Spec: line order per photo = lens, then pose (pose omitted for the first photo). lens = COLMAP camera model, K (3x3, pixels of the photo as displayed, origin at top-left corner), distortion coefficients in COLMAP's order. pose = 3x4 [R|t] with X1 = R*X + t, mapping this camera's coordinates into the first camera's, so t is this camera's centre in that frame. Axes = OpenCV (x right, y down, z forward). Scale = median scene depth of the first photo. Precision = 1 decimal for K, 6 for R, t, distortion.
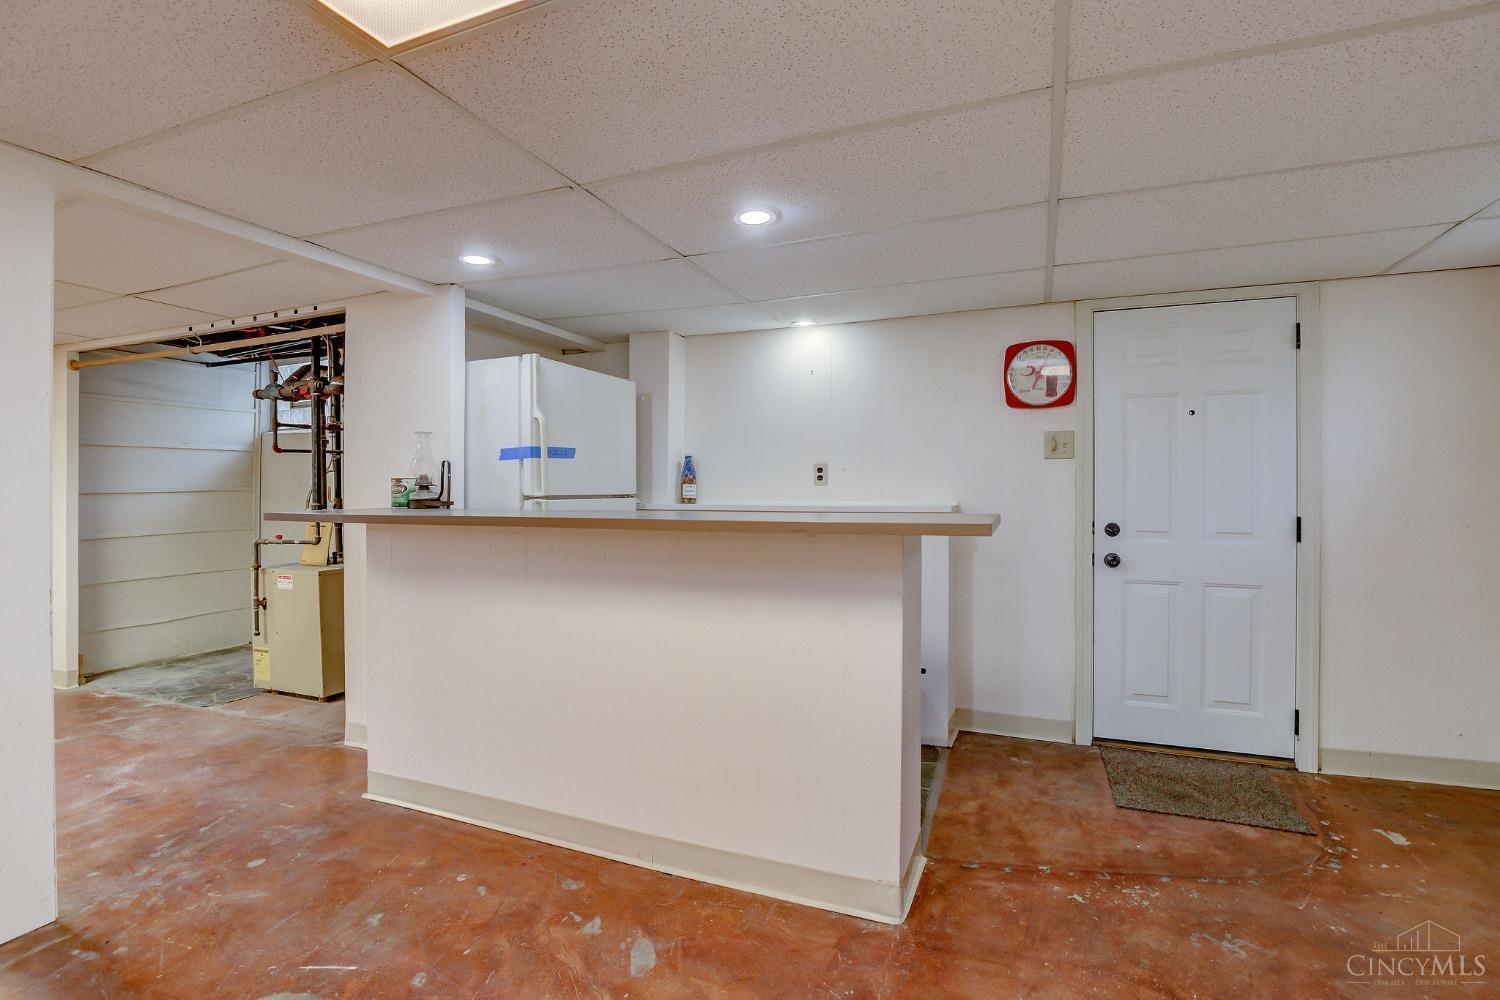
lens RADIAL K [[693.4, 0, 755.8], [0, 693.4, 500.6], [0, 0, 1]] dist [-0.032638, 0.006849]
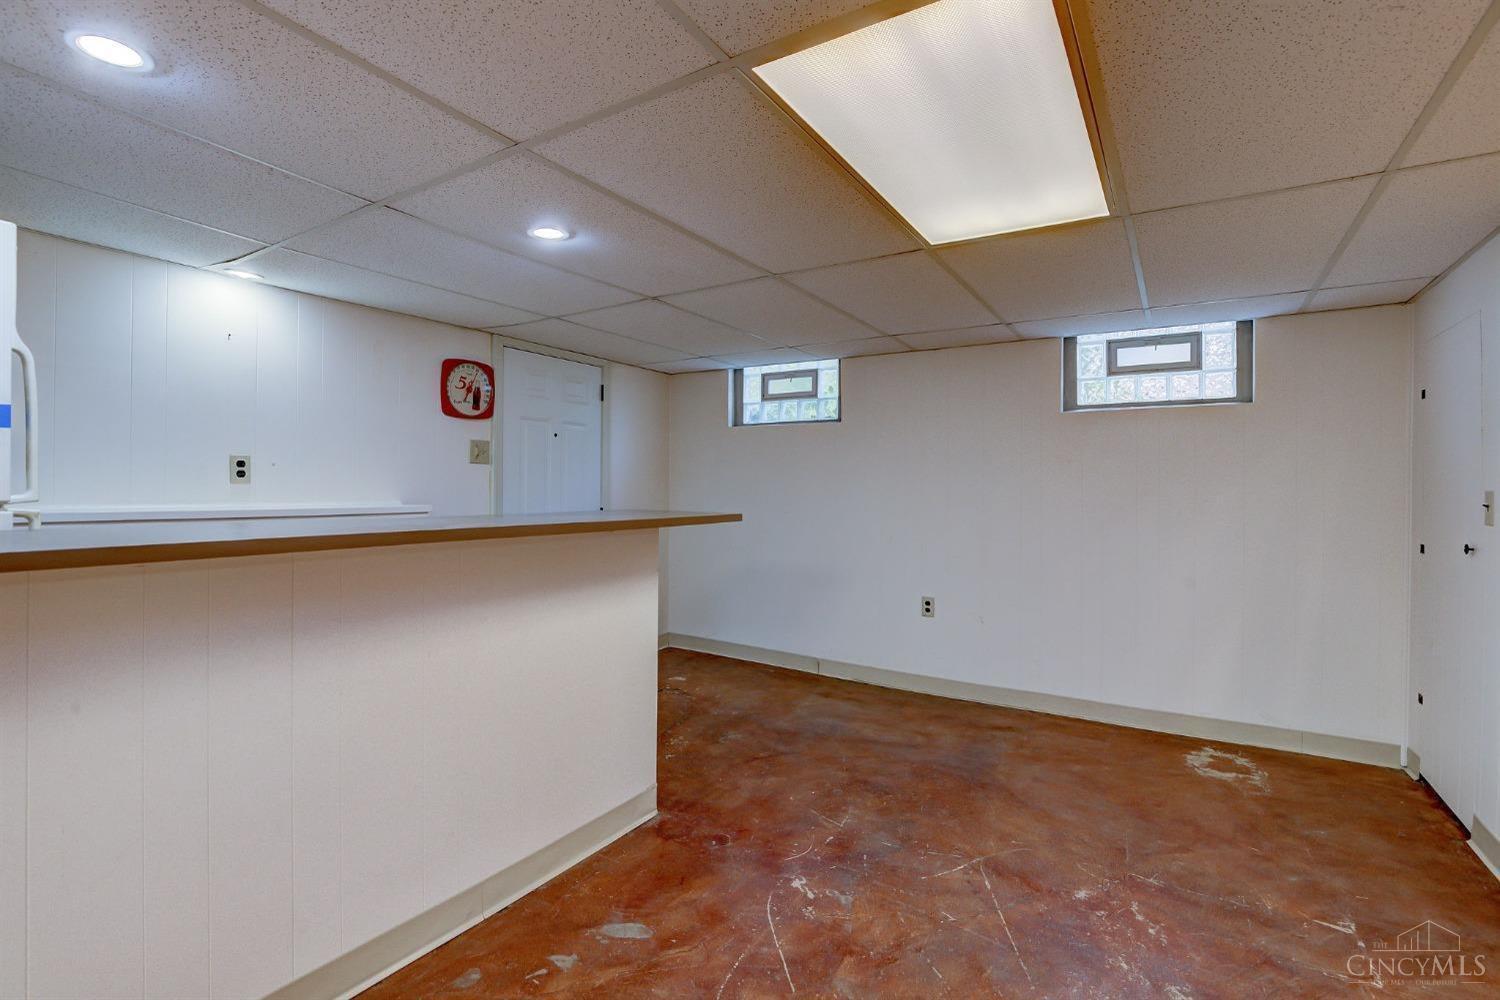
lens RADIAL K [[693.4, 0, 758.8], [0, 693.4, 492.8], [0, 0, 1]] dist [-0.032638, 0.006849]
pose [[0.165893, -0.002384, 0.986141, -0.946131], [0.009598, 0.999954, 0.000803, -0.010752], [-0.986097, 0.009332, 0.165908, 0.492484]]
